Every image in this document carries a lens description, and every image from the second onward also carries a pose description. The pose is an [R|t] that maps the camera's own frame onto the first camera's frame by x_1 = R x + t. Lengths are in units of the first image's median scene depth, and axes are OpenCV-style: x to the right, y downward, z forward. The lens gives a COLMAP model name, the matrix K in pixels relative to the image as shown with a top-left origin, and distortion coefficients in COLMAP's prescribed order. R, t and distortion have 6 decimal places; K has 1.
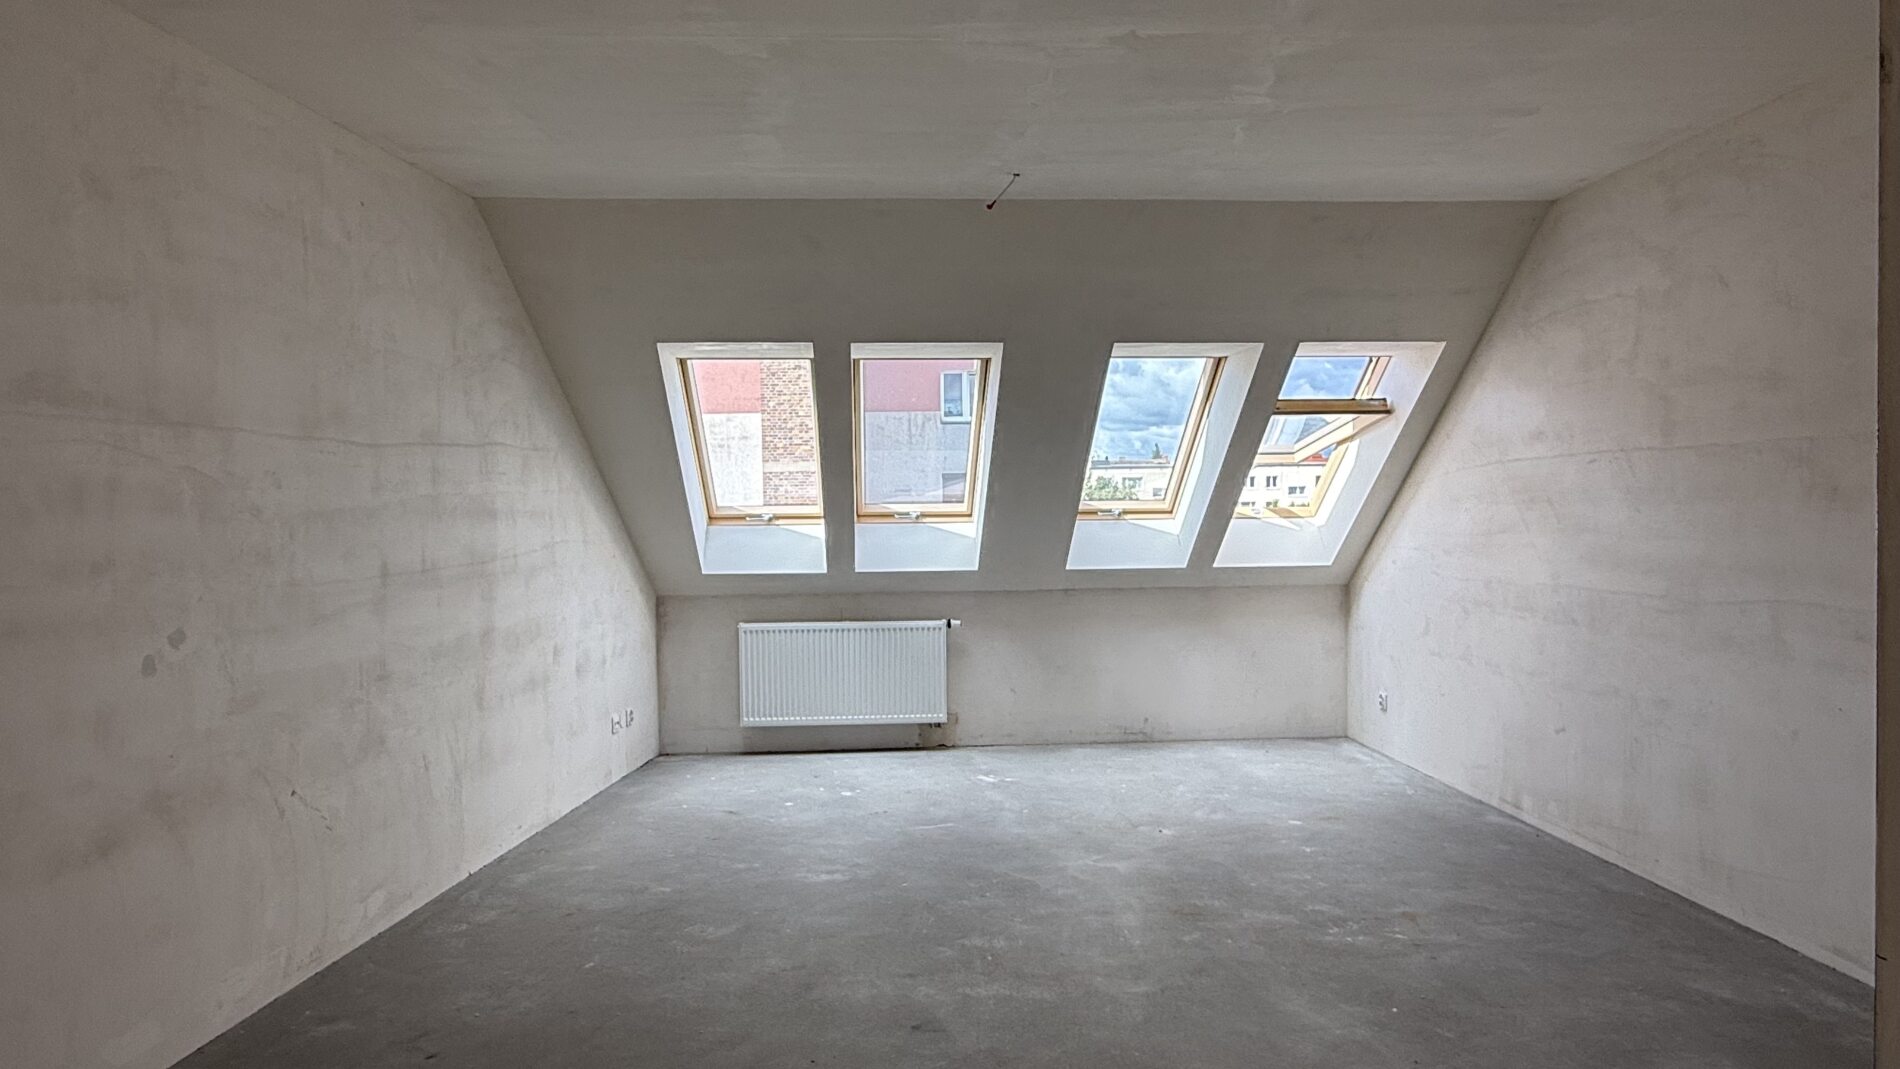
lens RADIAL K [[1167.1, 0, 948.2], [0, 1167.1, 529.2], [0, 0, 1]] dist [-0.005045, 0.003910]
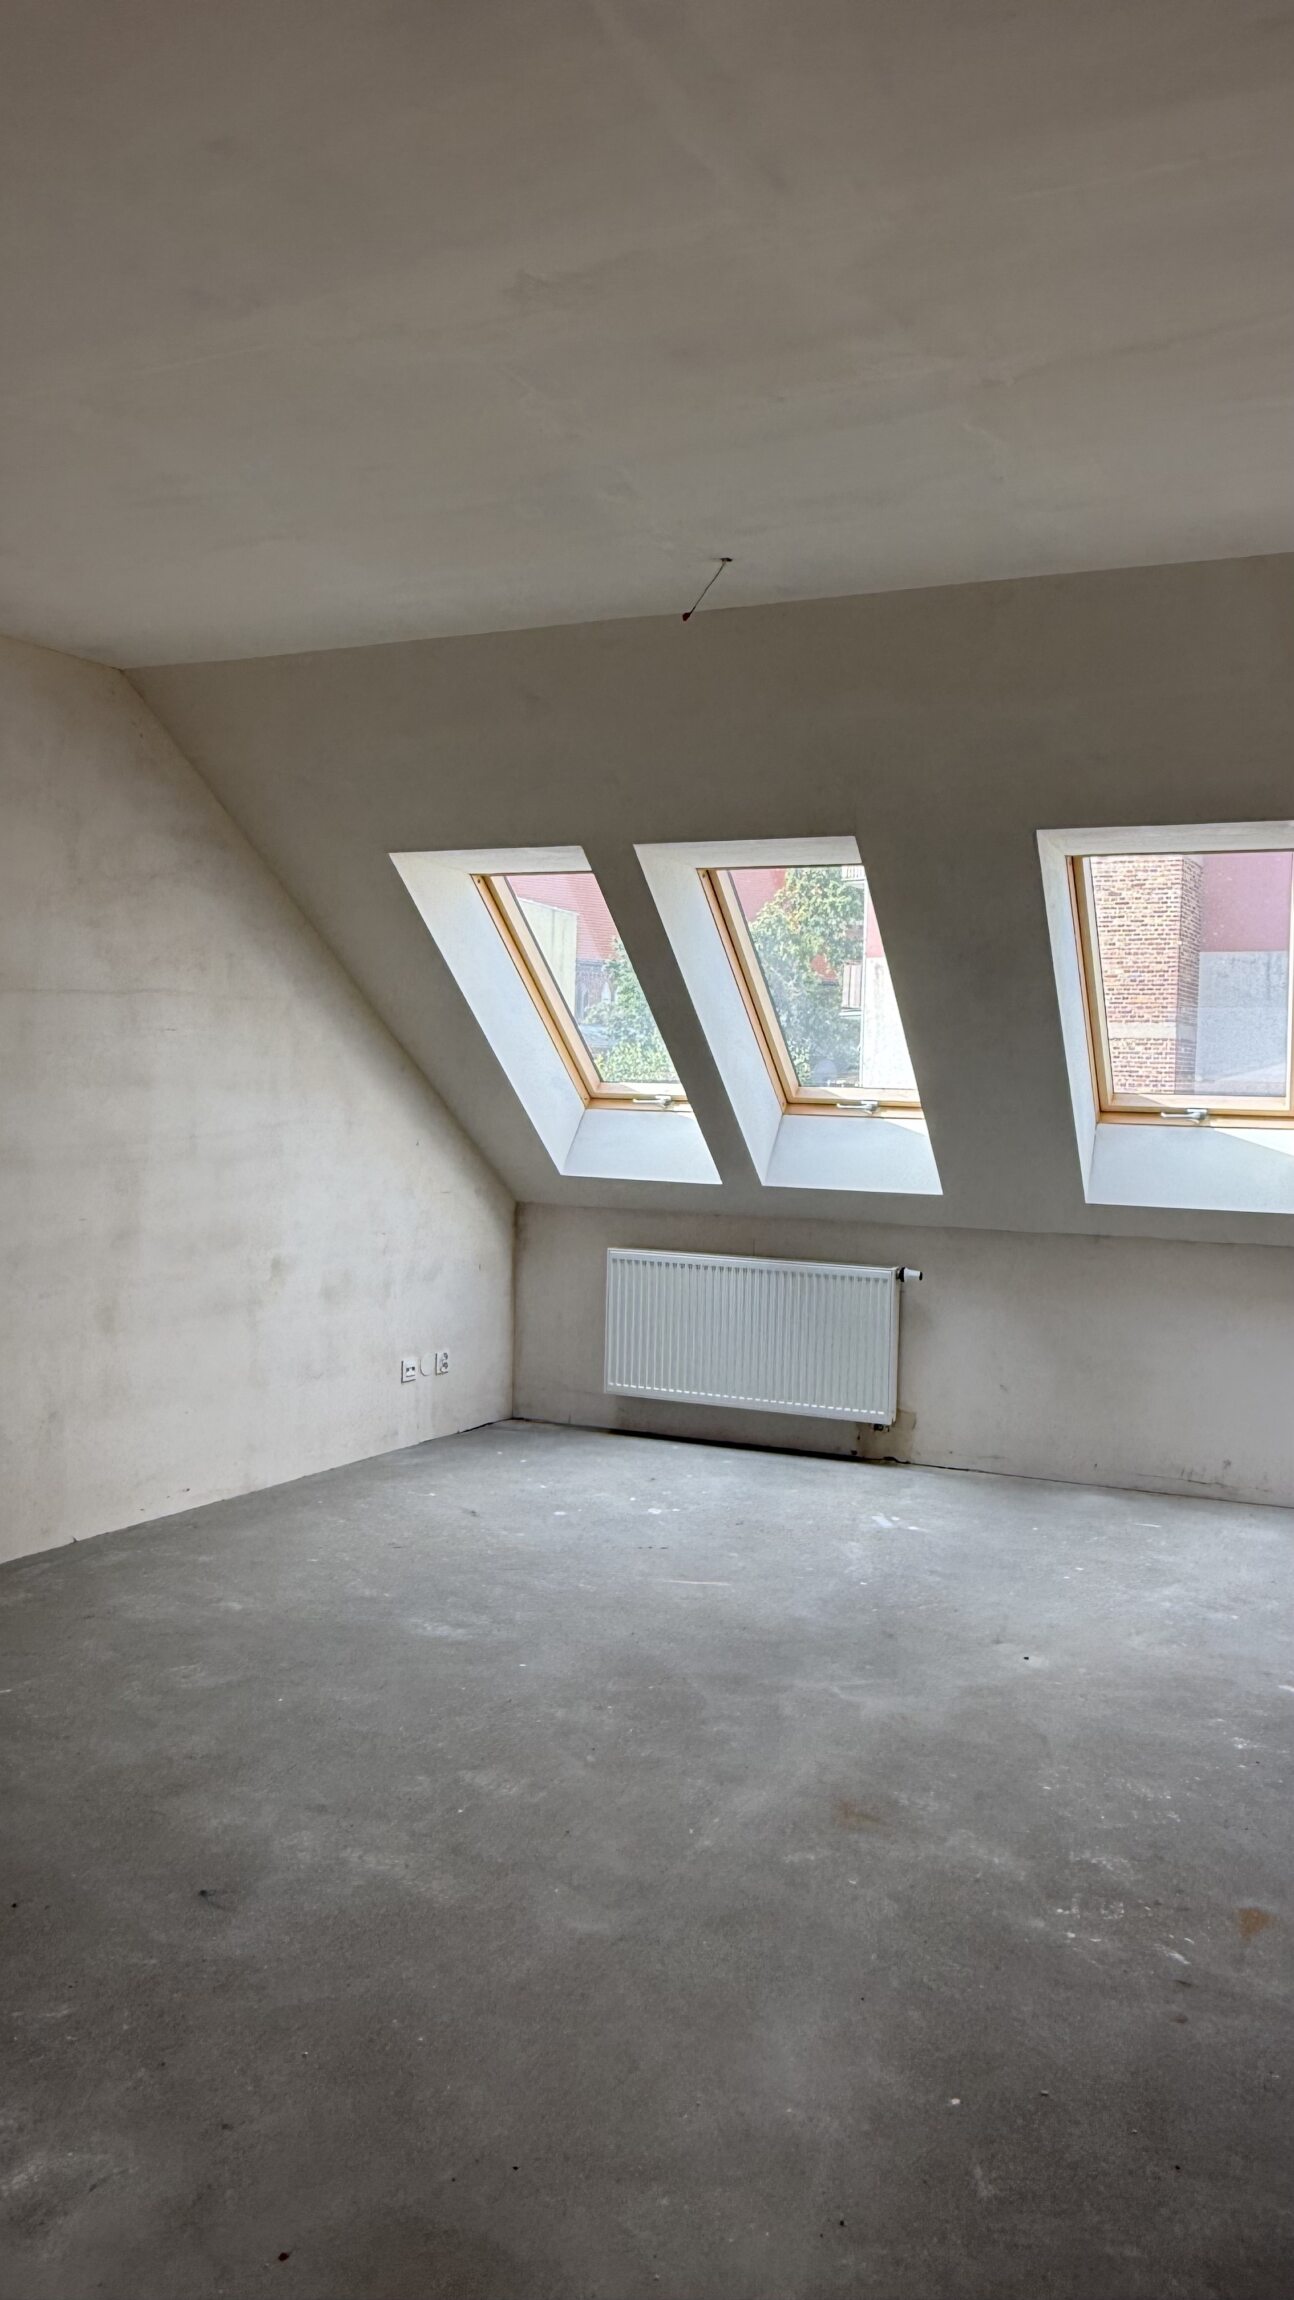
lens RADIAL K [[1576.9, 0, 661.5], [0, 1576.9, 1141.7], [0, 0, 1]] dist [0.001454, 0.001162]
pose [[0.896126, 0.050667, -0.440898, 0.272181], [-0.042425, 0.998692, 0.028539, -0.012687], [0.441767, -0.006870, 0.897104, 0.157616]]
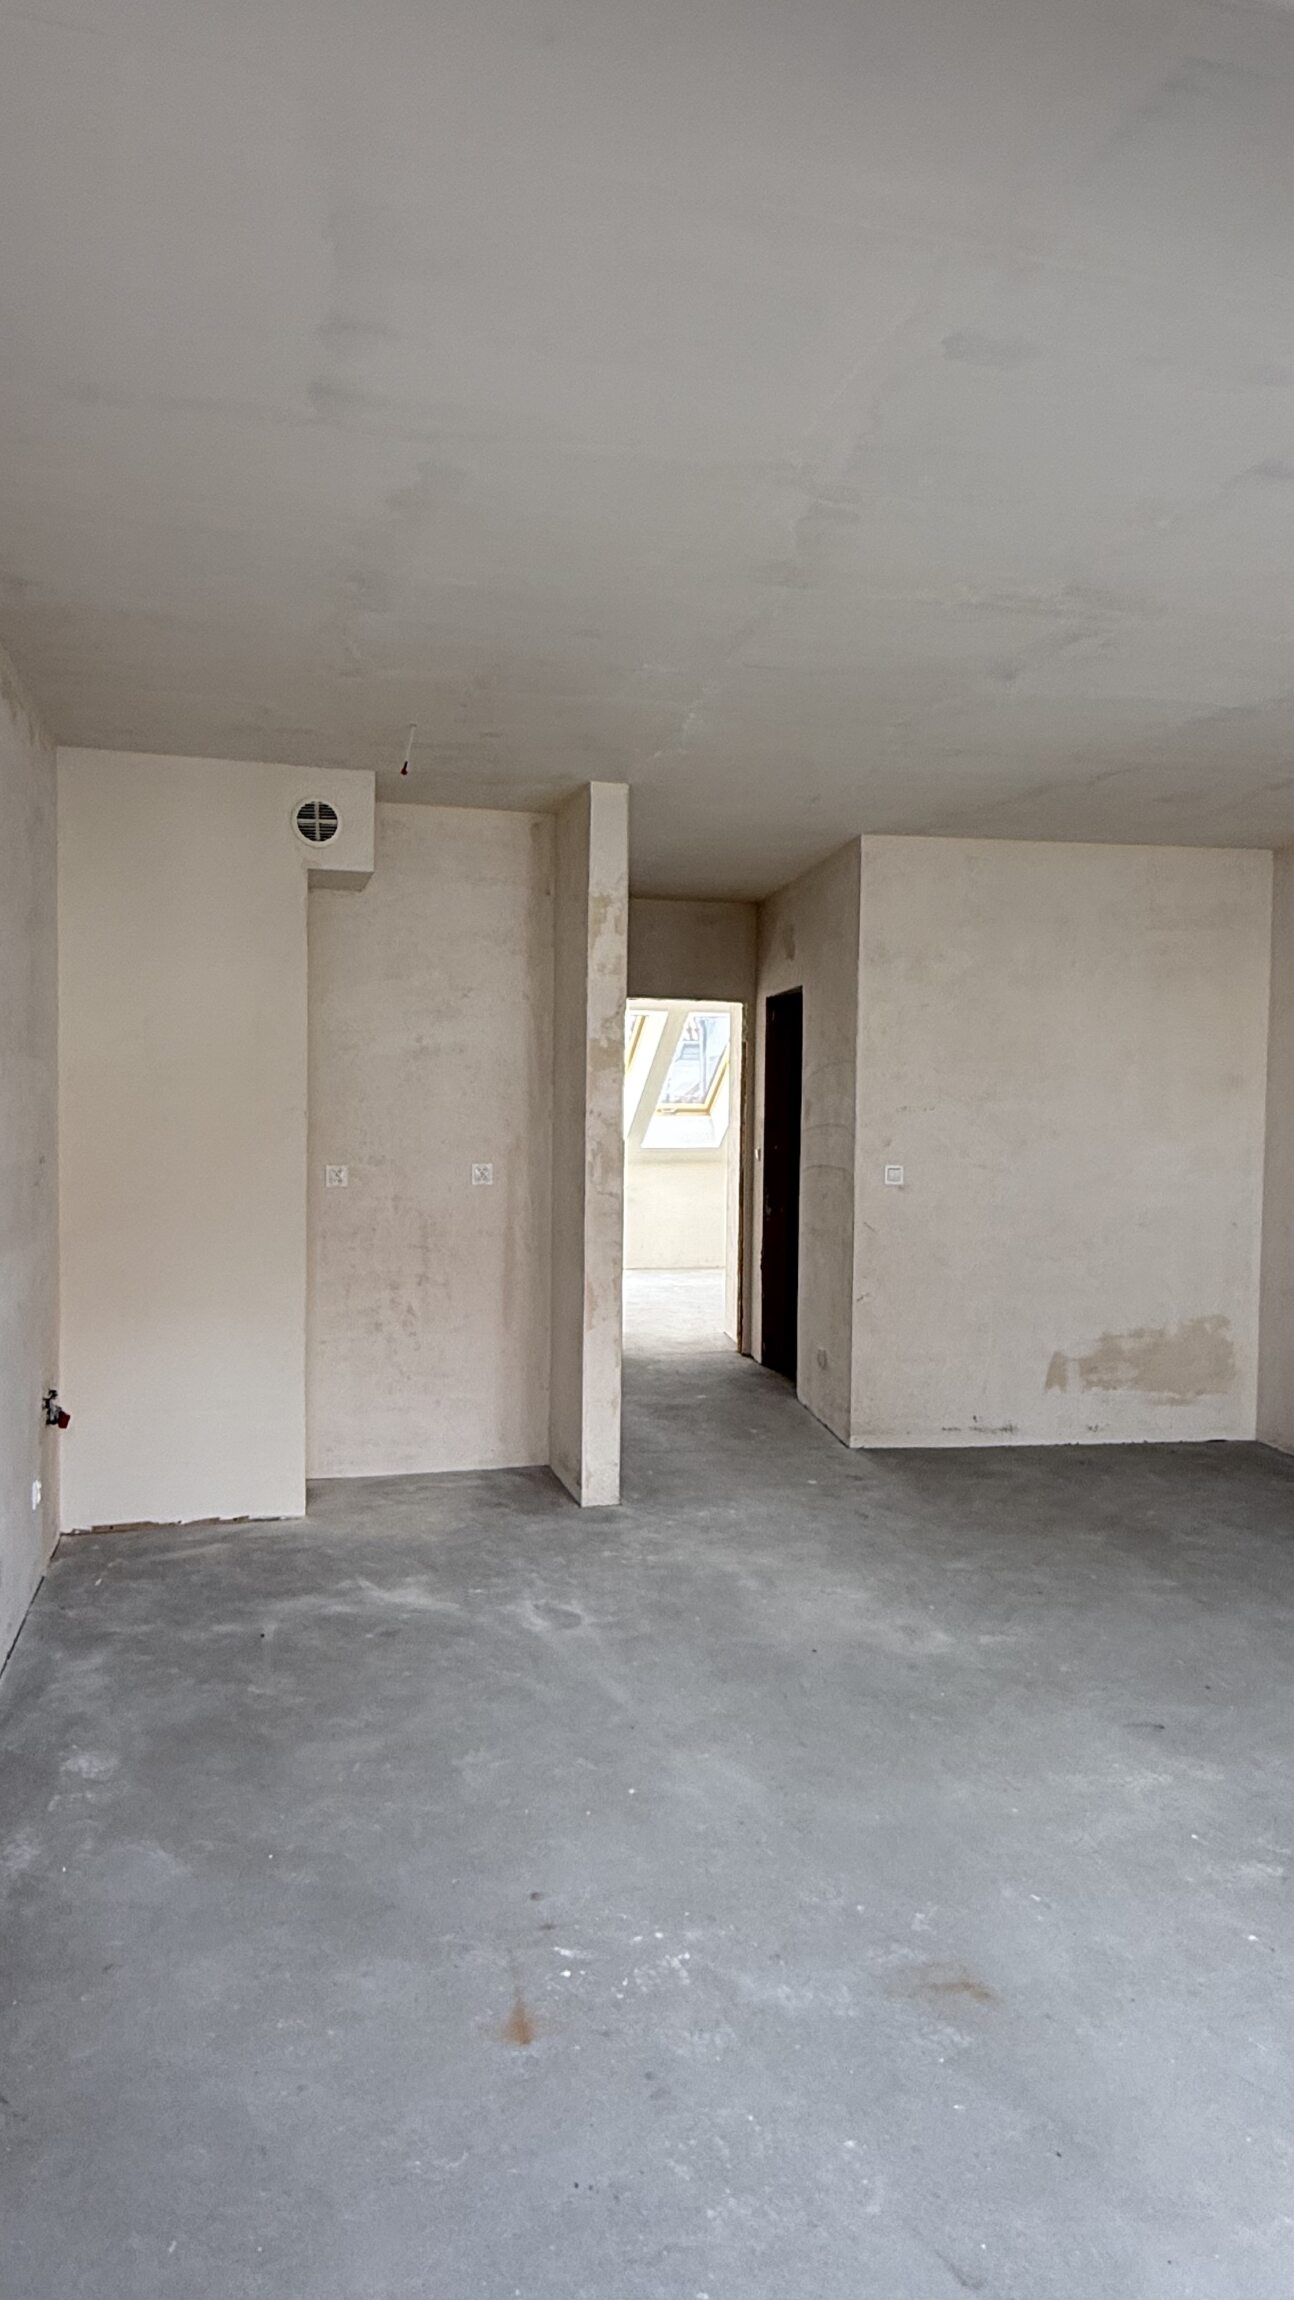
lens RADIAL K [[1412.9, 0, 647.0], [0, 1412.9, 1150.0], [0, 0, 1]] dist [-0.005045, 0.003910]
pose [[-0.978990, 0.005038, -0.203846, 0.278350], [-0.006533, 0.998407, 0.056048, -0.036218], [0.203804, 0.056202, -0.977397, 0.940336]]
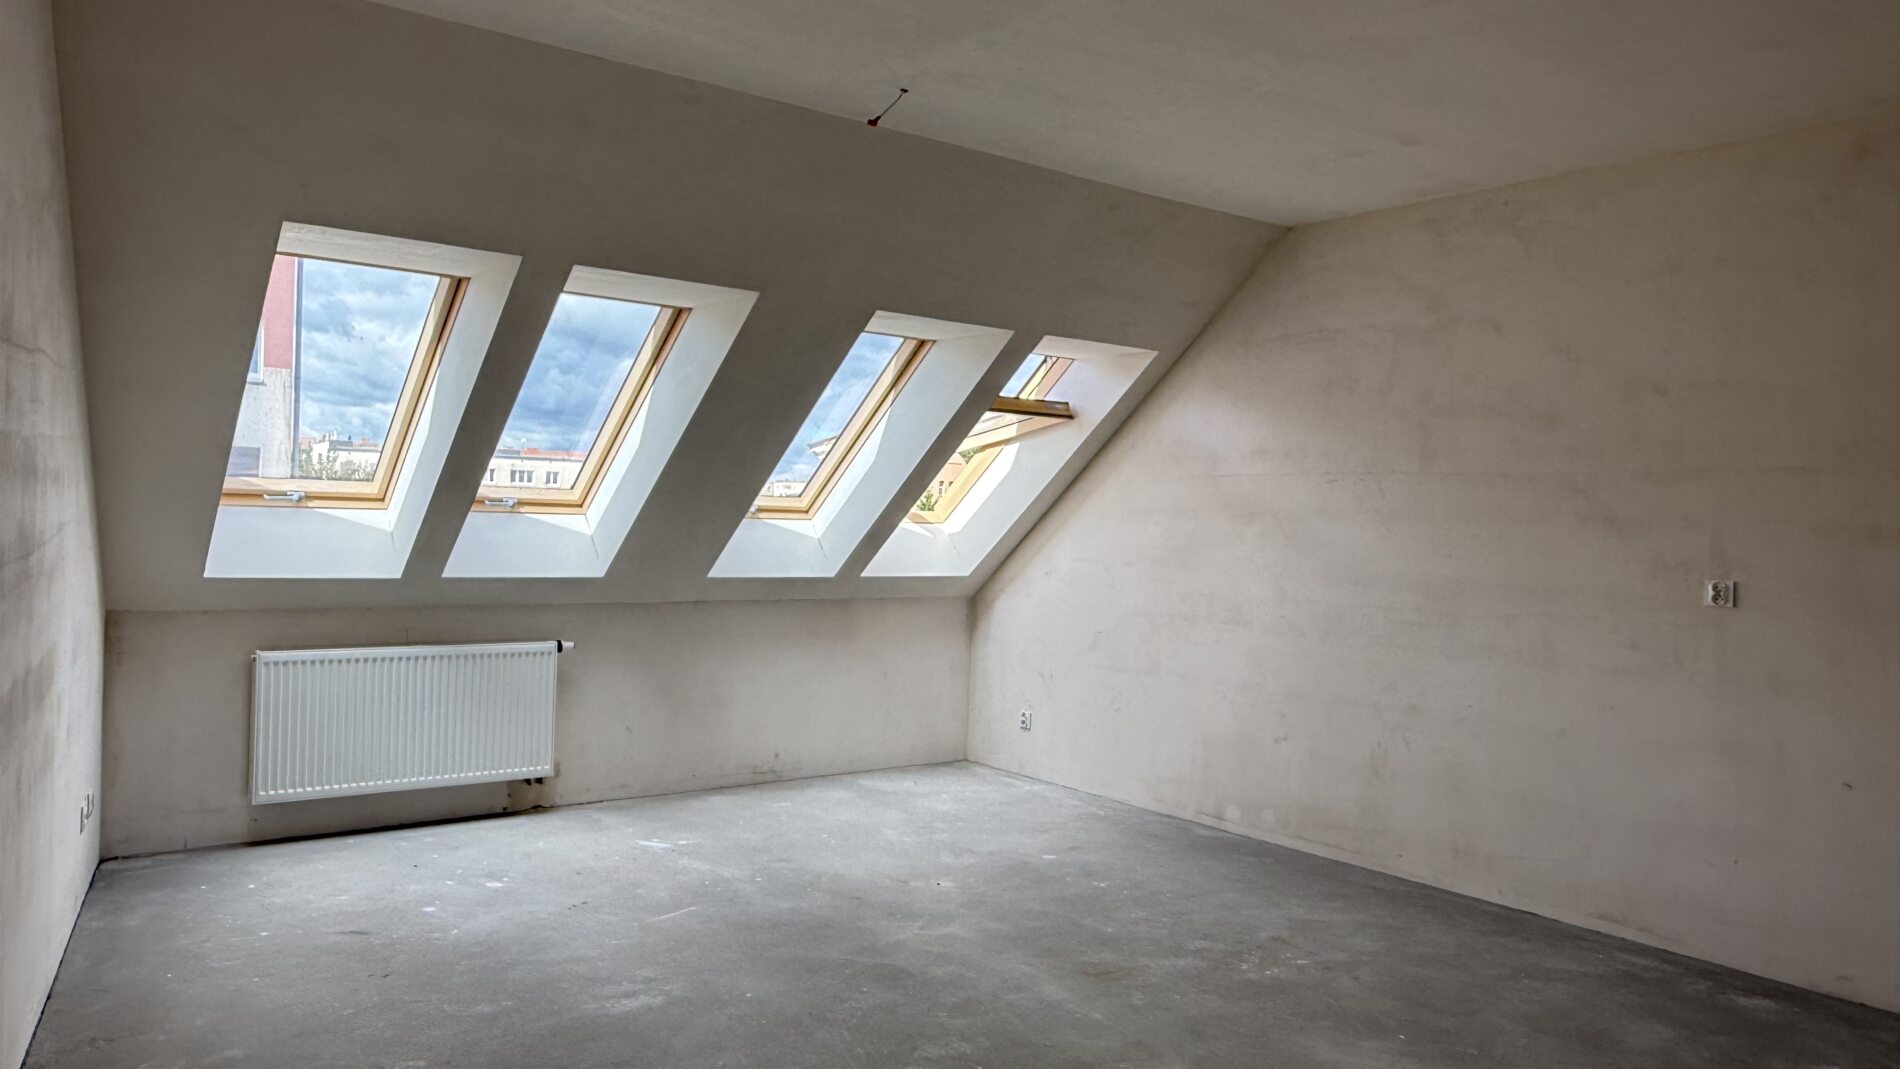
lens RADIAL K [[1302.7, 0, 955.0], [0, 1302.7, 524.0], [0, 0, 1]] dist [0.001454, 0.001162]
pose [[0.830383, 0.034196, 0.556142, -0.269068], [-0.030535, 0.999408, -0.015859, 0.006727], [-0.556355, -0.003813, 0.830936, 0.151057]]
